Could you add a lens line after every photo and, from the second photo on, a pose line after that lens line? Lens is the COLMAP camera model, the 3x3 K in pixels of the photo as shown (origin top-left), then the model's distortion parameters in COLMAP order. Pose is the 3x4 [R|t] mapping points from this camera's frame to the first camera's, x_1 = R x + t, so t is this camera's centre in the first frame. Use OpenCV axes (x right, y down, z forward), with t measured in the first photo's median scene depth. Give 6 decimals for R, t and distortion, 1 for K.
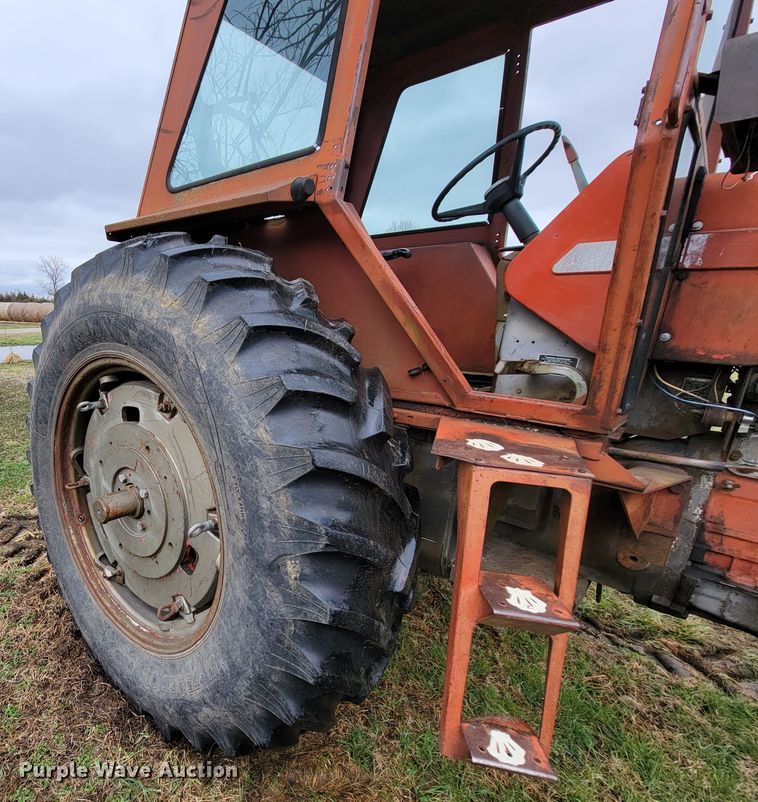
lens RADIAL K [[451.9, 0, 197.5], [0, 451.9, 431.2], [0, 0, 1]] dist [-0.001400, -0.001079]
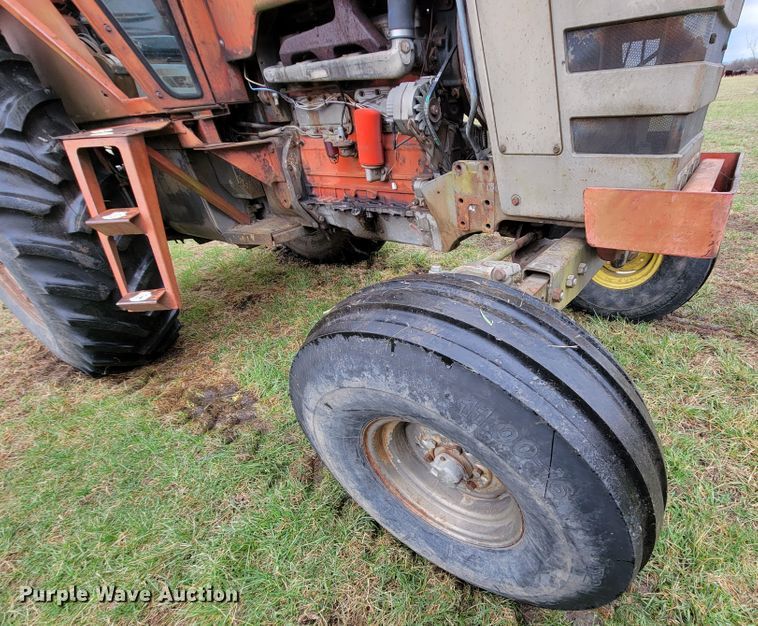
lens RADIAL K [[375.5, 0, 465.9], [0, 375.5, 350.7], [0, 0, 1]] dist [-0.002023, -0.000370]
pose [[0.954290, -0.233744, 0.186263, 1.269110], [0.160493, 0.926485, 0.340394, 0.451340], [-0.252135, -0.294940, 0.921650, -0.703606]]
